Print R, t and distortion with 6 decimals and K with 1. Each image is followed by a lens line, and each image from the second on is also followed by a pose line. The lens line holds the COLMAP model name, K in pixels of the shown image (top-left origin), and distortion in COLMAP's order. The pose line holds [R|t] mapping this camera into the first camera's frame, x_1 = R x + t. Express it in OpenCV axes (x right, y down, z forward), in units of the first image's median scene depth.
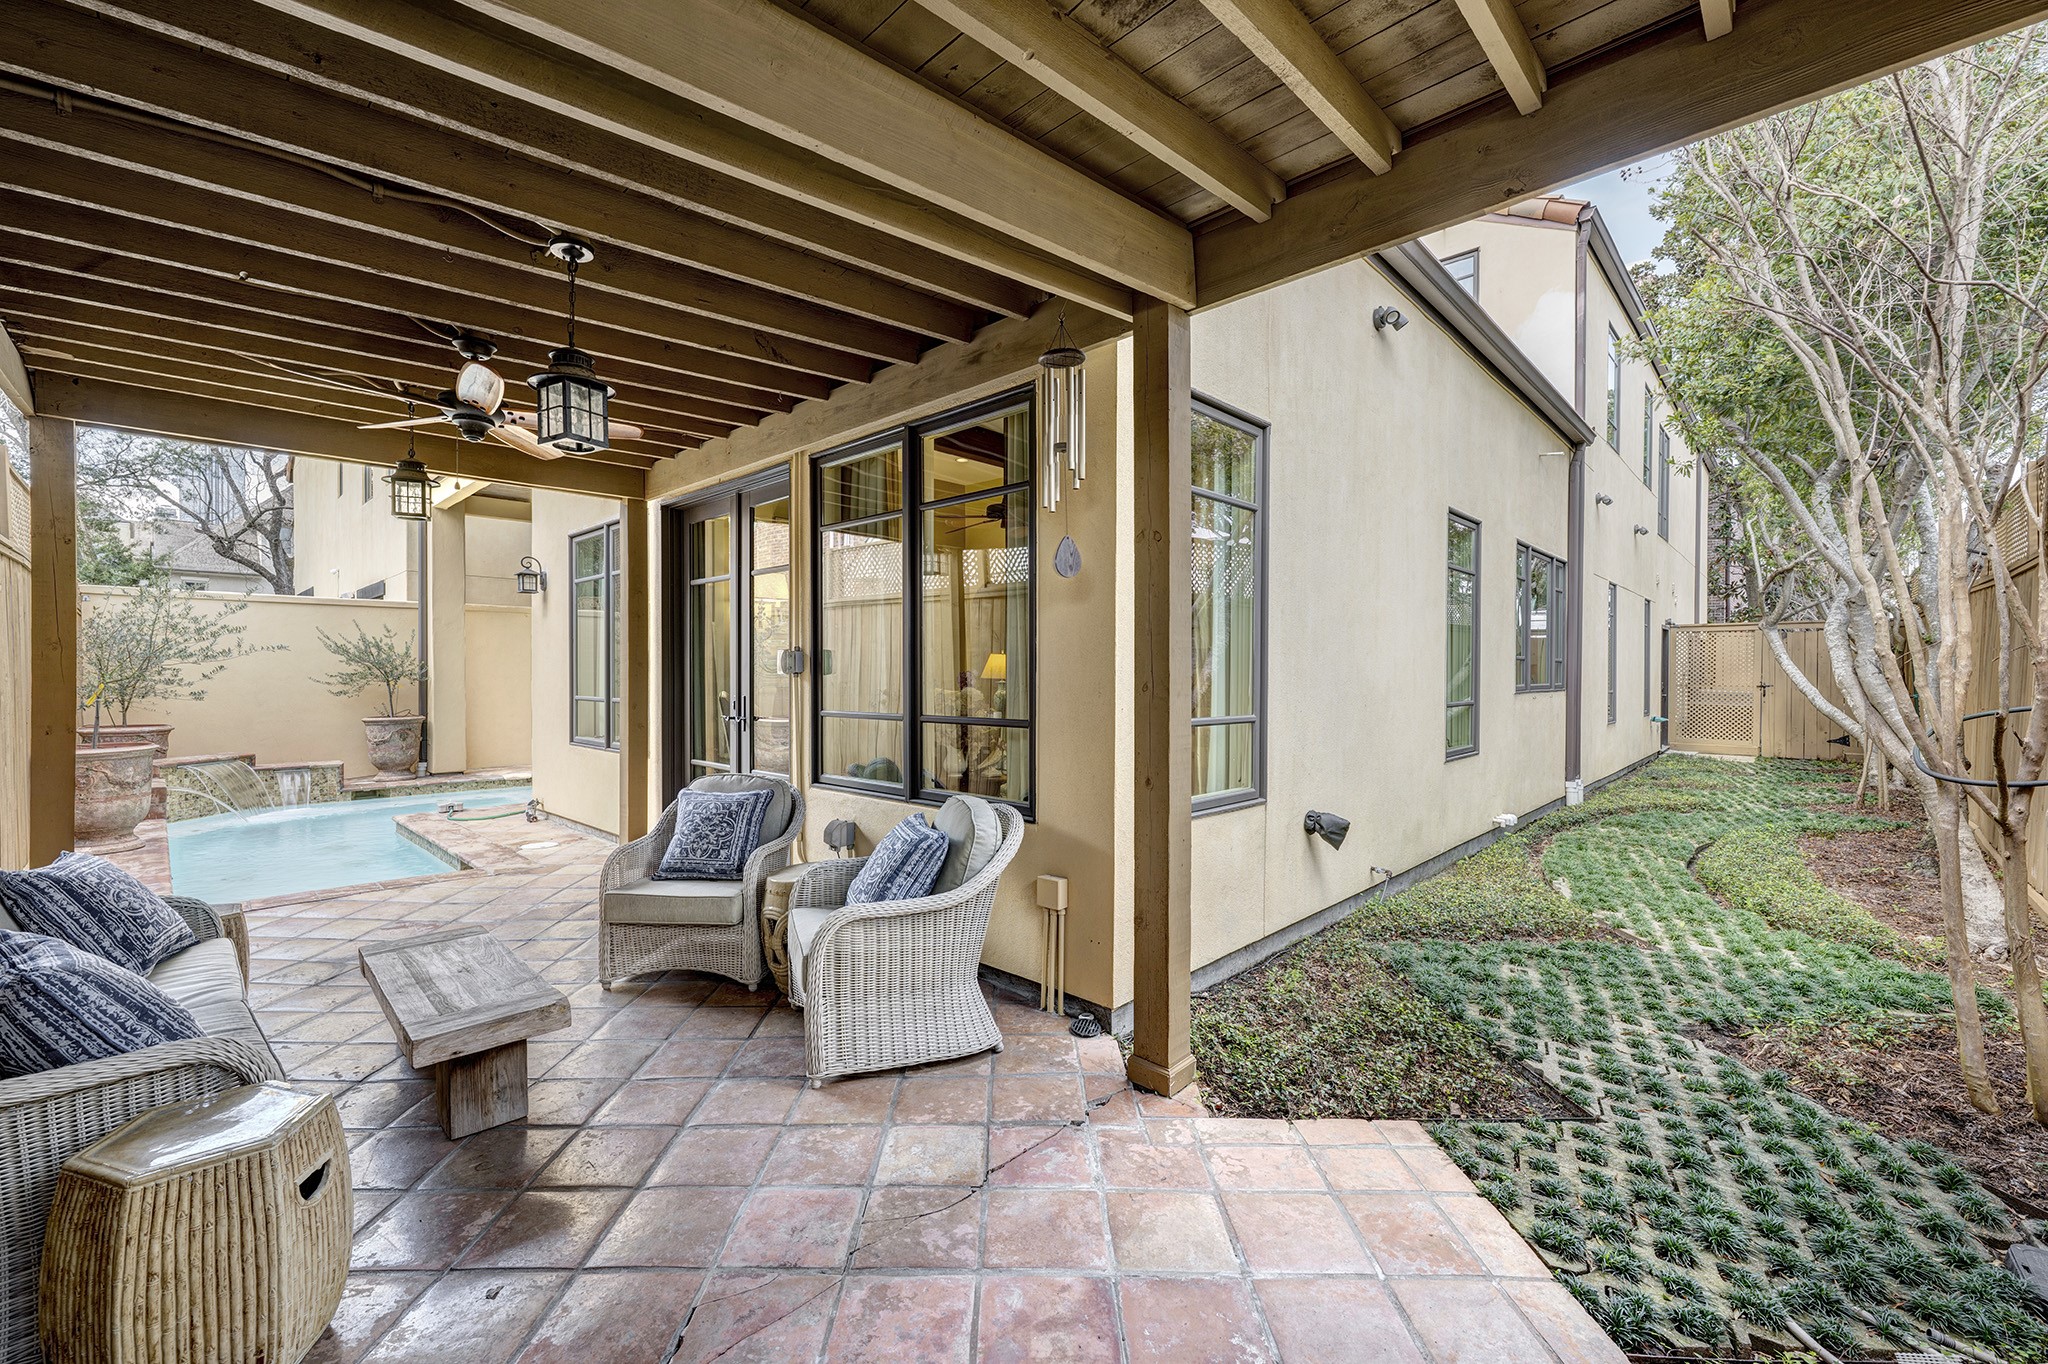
lens RADIAL K [[885.0, 0, 1014.0], [0, 885.0, 678.8], [0, 0, 1]] dist [0.013272, -0.000909]
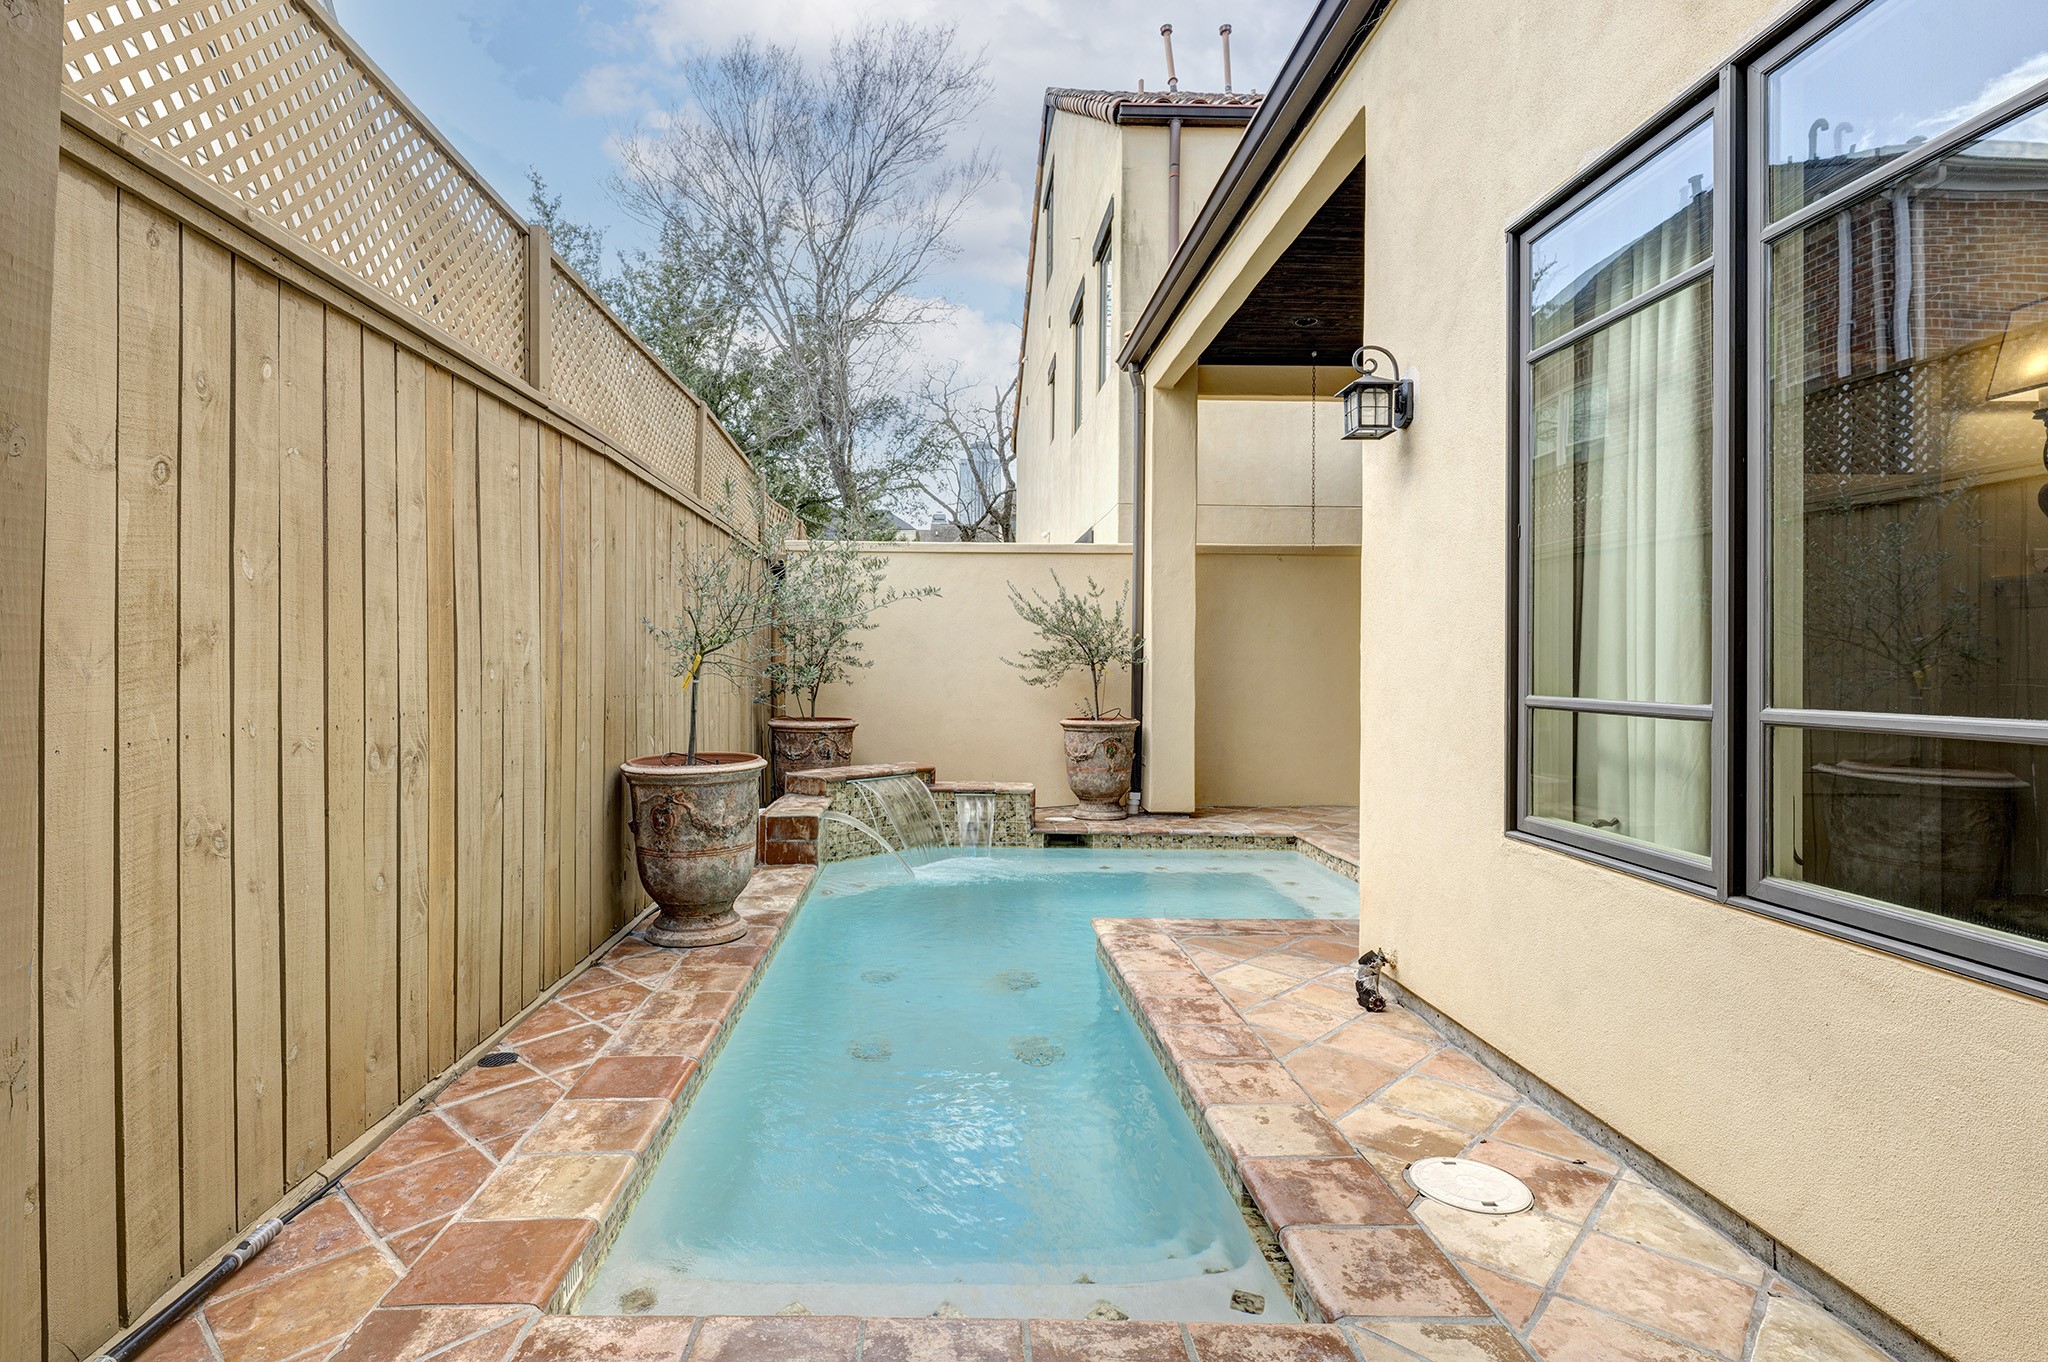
lens RADIAL K [[1001.4, 0, 1021.9], [0, 1001.4, 672.3], [0, 0, 1]] dist [-0.000636, -0.000011]
pose [[0.769975, 0.009224, -0.638007, -0.284078], [-0.012185, 0.999926, -0.000249, 0.009854], [0.637958, 0.007966, 0.770030, 0.415141]]
